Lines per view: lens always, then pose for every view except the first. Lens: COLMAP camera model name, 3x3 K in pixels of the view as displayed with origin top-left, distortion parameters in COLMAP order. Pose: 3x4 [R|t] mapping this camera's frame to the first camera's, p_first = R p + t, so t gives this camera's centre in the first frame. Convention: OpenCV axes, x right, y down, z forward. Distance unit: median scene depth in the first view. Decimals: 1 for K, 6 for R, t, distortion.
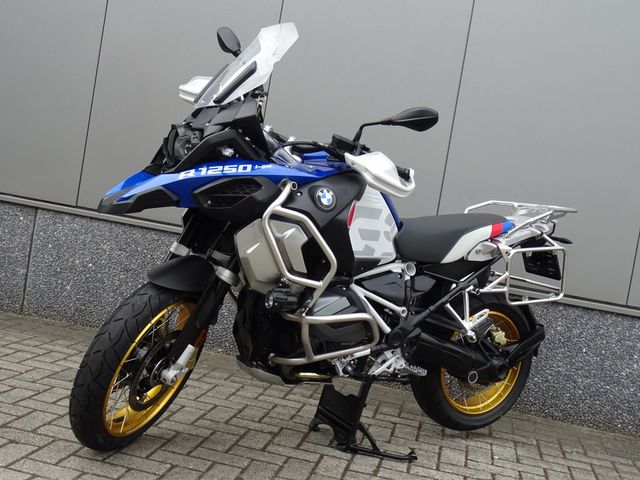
lens RADIAL K [[789.6, 0, 320.8], [0, 789.6, 240.5], [0, 0, 1]] dist [-0.012736, 0.000000]
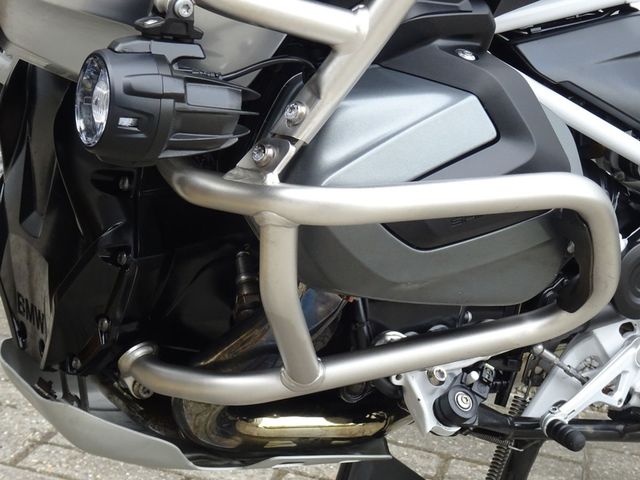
lens RADIAL K [[1424.7, 0, 320.2], [0, 1424.7, 240.2], [0, 0, 1]] dist [-0.137295, 0.000000]
pose [[0.999953, 0.009685, 0.001091, -0.009238], [-0.009744, 0.990616, 0.136324, 0.057809], [0.000240, -0.136329, 0.990664, 0.615598]]
